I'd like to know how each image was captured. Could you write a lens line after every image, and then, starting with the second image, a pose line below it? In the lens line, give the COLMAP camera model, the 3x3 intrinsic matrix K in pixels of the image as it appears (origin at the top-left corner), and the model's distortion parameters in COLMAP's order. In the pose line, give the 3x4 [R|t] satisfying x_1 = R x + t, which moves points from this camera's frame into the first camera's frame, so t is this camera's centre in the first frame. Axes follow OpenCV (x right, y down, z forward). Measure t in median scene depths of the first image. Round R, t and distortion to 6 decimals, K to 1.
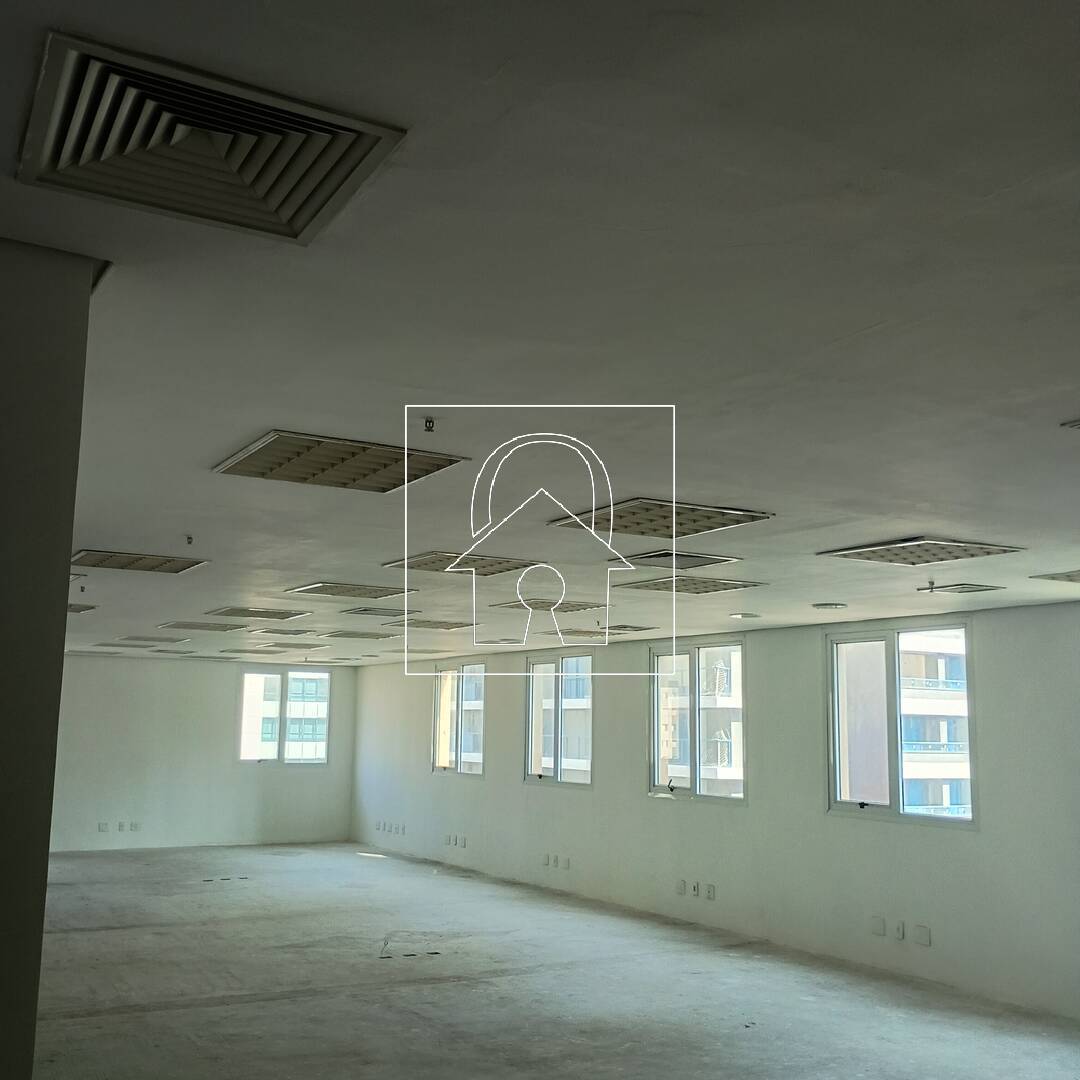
lens RADIAL K [[1147.5, 0, 514.0], [0, 1147.5, 541.4], [0, 0, 1]] dist [0.014102, -0.037638]
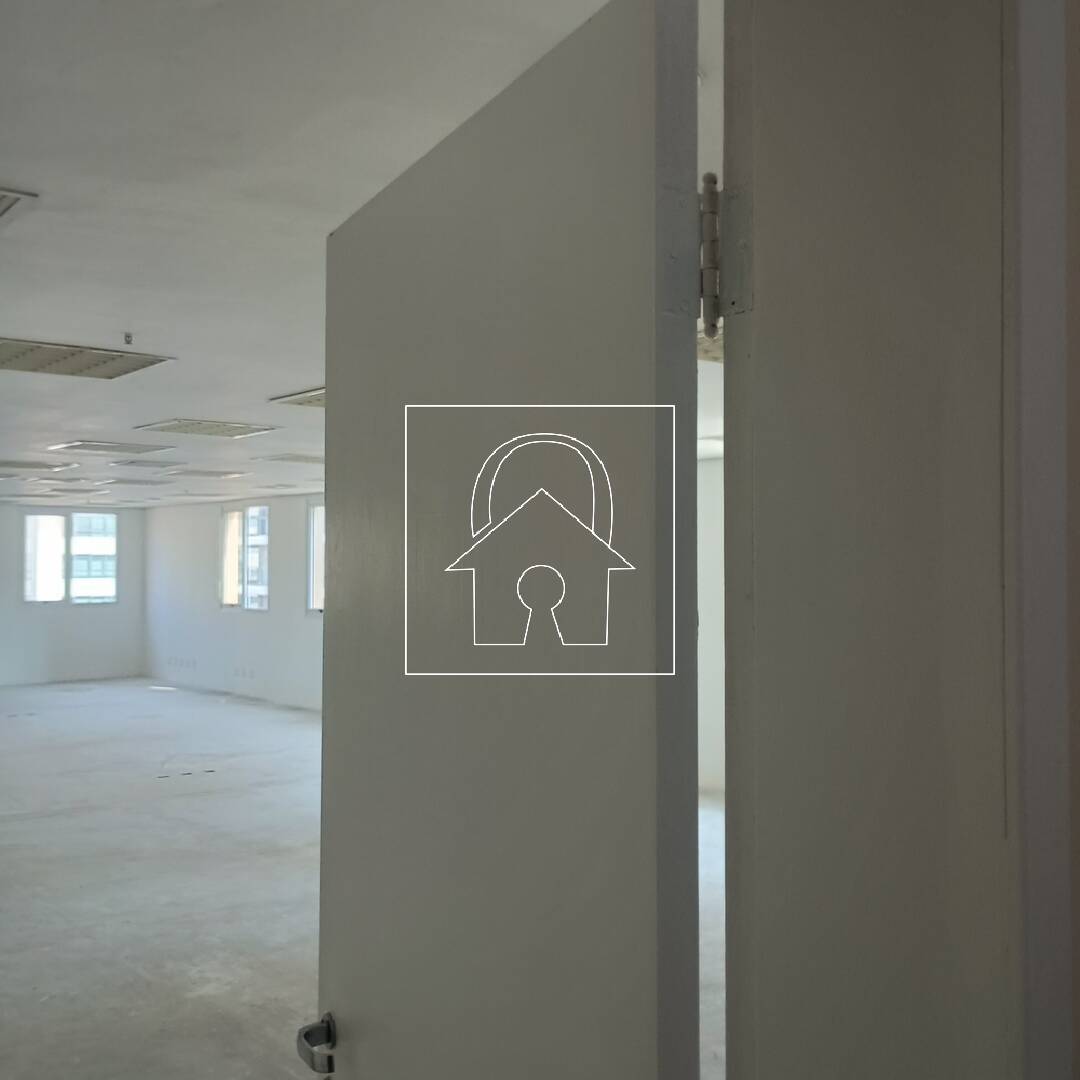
lens RADIAL K [[1147.5, 0, 514.0], [0, 1147.5, 541.4], [0, 0, 1]] dist [0.014102, -0.037638]
pose [[0.986513, -0.015975, 0.162903, 0.026003], [-0.007870, 0.989446, 0.144688, -0.014083], [-0.163495, -0.144019, 0.975975, -0.058458]]
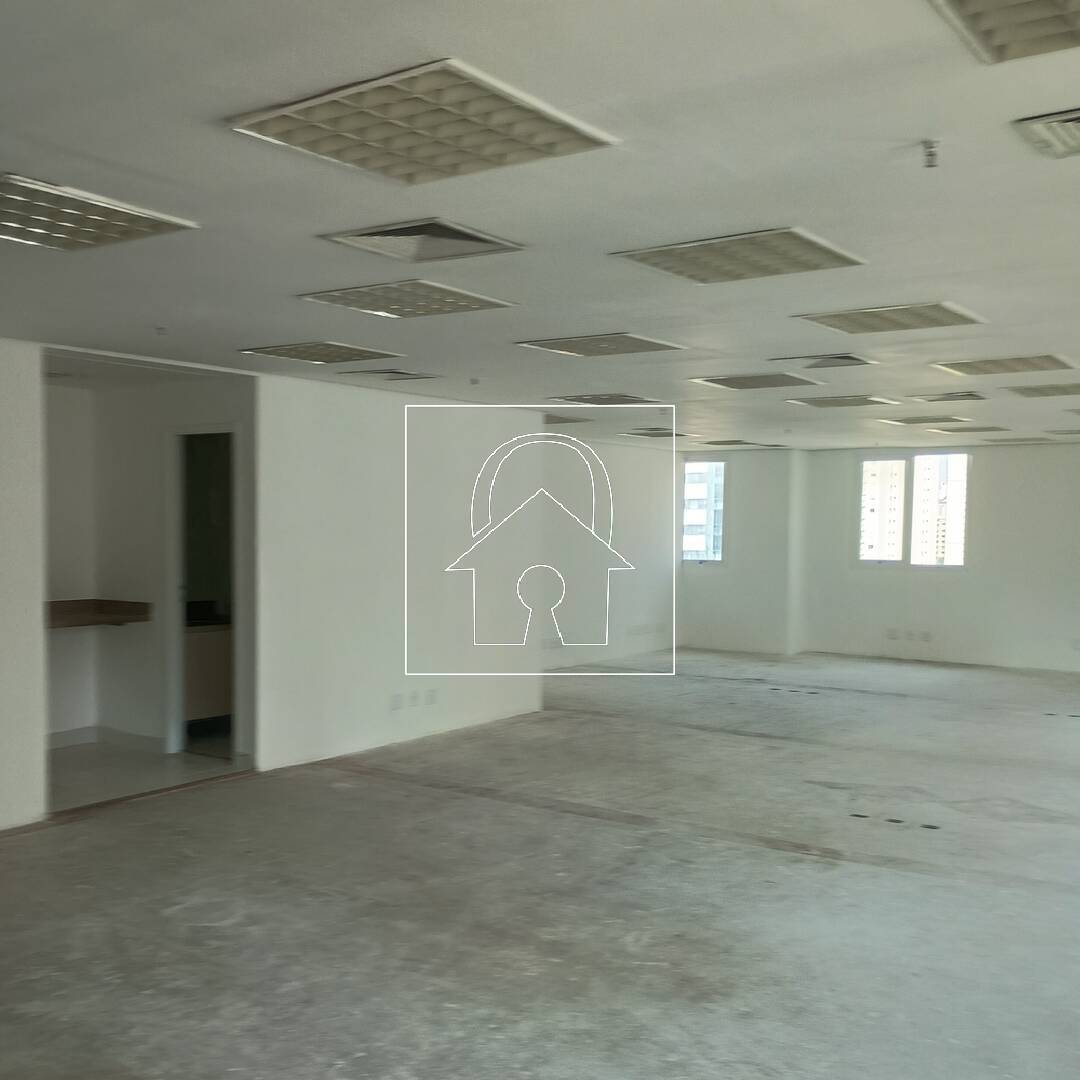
lens RADIAL K [[1252.1, 0, 511.3], [0, 1252.1, 568.6], [0, 0, 1]] dist [0.030114, -0.014071]
pose [[0.446145, 0.023958, -0.894640, 0.342202], [0.141249, 0.985228, 0.096823, 0.059428], [0.883744, -0.169564, 0.436170, 0.311780]]
